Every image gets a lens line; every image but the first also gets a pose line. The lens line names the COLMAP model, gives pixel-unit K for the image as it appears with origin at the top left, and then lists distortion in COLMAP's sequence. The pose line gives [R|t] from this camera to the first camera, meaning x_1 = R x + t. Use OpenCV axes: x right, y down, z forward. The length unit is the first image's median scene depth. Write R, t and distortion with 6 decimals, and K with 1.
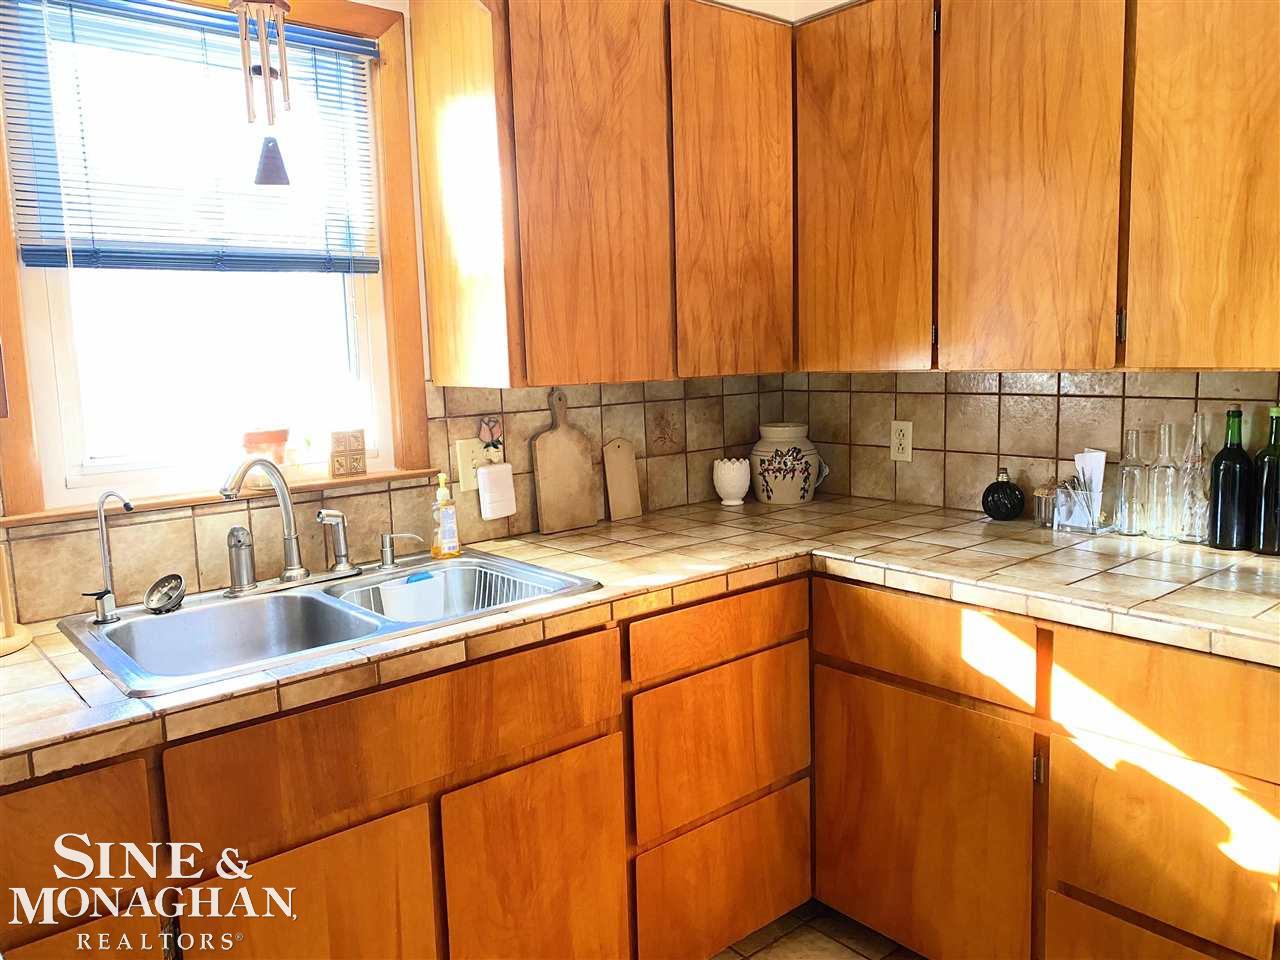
lens RADIAL K [[974.1, 0, 643.7], [0, 974.1, 470.2], [0, 0, 1]] dist [0.005404, -0.001785]
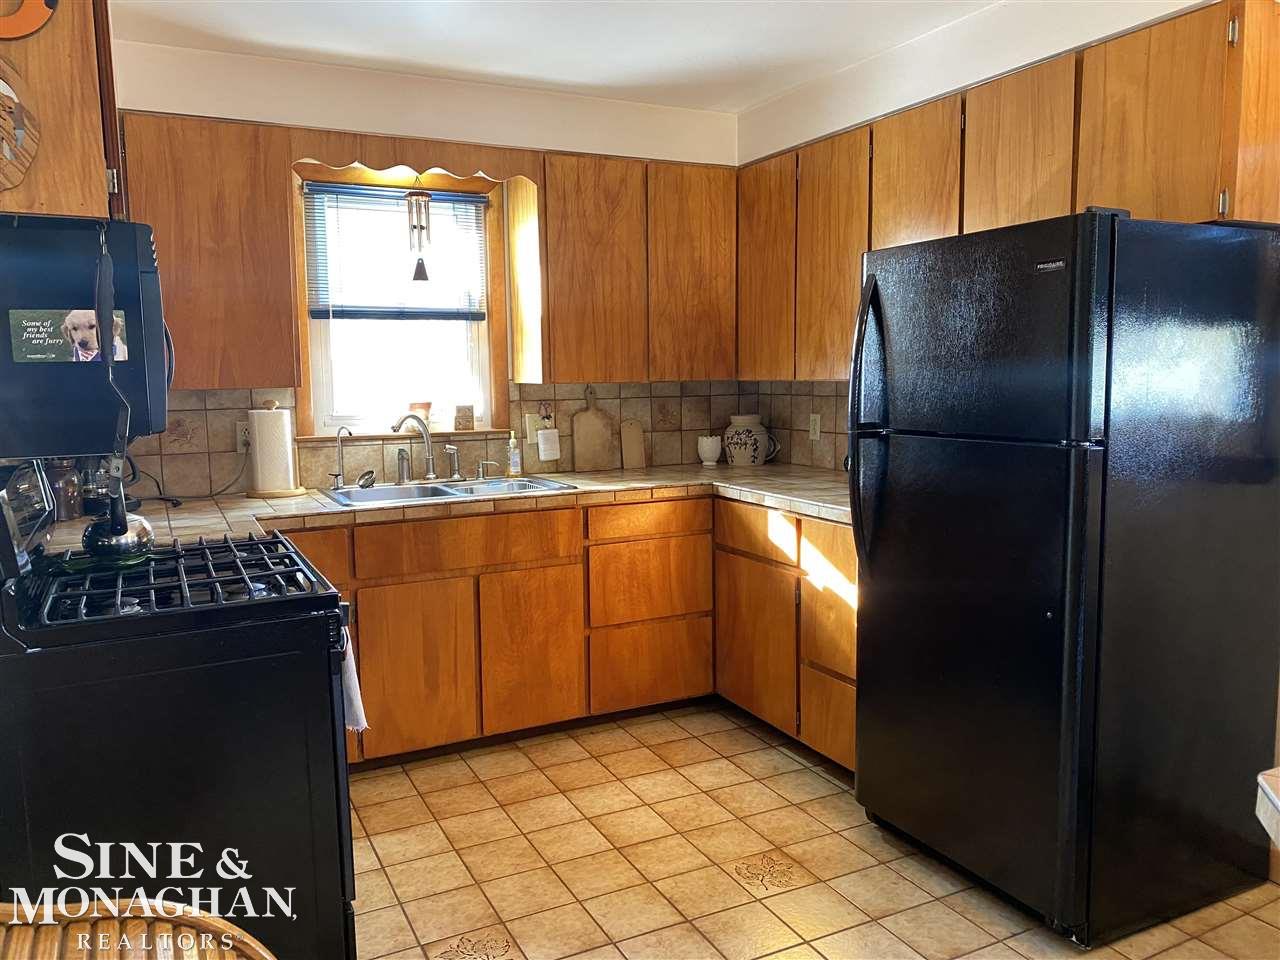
lens RADIAL K [[952.8, 0, 640.0], [0, 952.8, 480.0], [0, 0, 1]] dist [0.058438, -0.000569]
pose [[0.973063, 0.043098, -0.226477, 0.438131], [-0.044761, 0.998995, -0.002207, 0.089807], [0.226154, 0.012284, 0.974014, -0.691718]]
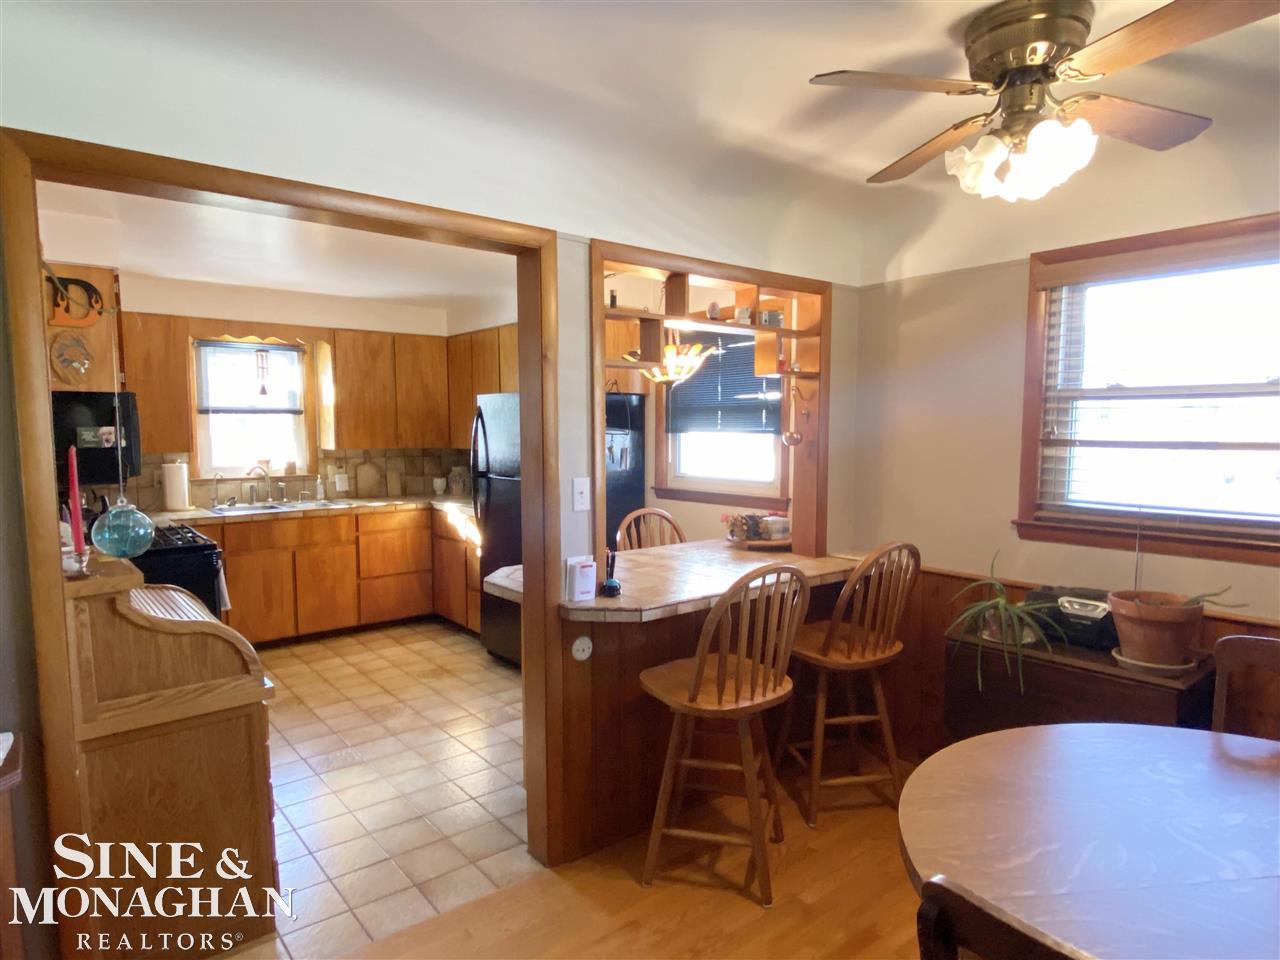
lens RADIAL K [[758.3, 0, 658.6], [0, 758.3, 496.9], [0, 0, 1]] dist [0.001888, -0.000669]
pose [[0.999583, 0.028857, -0.000479, 0.969949], [-0.028856, 0.998965, -0.035147, 0.137381], [-0.000536, 0.035146, 0.999382, -1.613554]]
